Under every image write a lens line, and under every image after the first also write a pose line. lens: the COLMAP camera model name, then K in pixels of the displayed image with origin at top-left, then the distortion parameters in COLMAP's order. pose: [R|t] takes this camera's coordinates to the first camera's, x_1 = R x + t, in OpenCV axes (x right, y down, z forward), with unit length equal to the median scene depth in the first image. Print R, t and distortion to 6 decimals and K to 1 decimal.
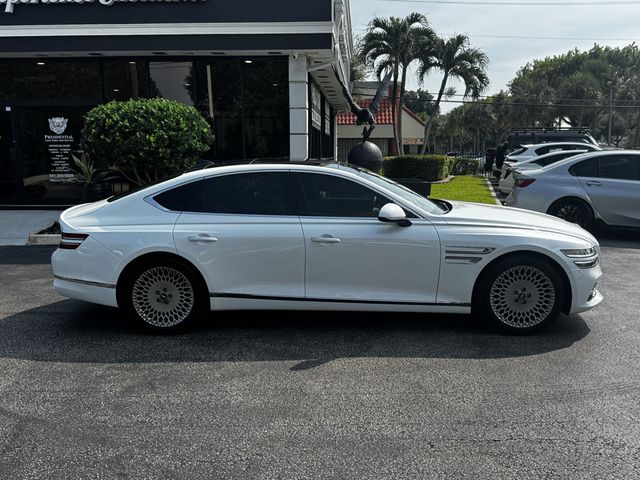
lens RADIAL K [[652.7, 0, 322.9], [0, 652.7, 238.1], [0, 0, 1]] dist [0.009378, 0.000000]
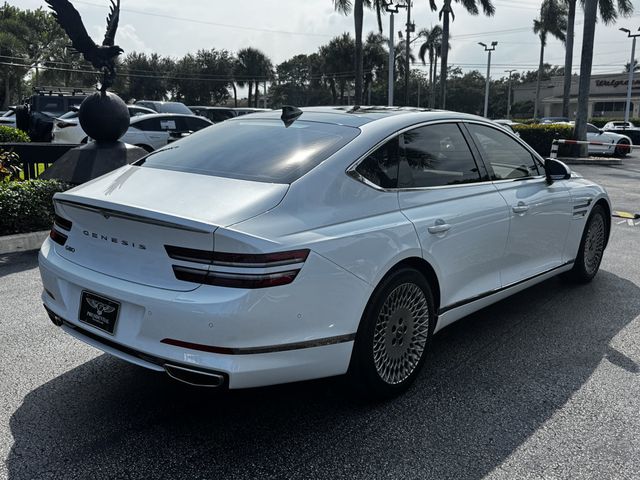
lens RADIAL K [[652.7, 0, 319.4], [0, 652.7, 243.6], [0, 0, 1]] dist [0.009378, 0.000000]
pose [[0.623872, -0.146294, 0.767712, -0.740160], [0.104578, 0.989116, 0.103500, -0.061128], [-0.774498, 0.015715, 0.632381, 0.676998]]
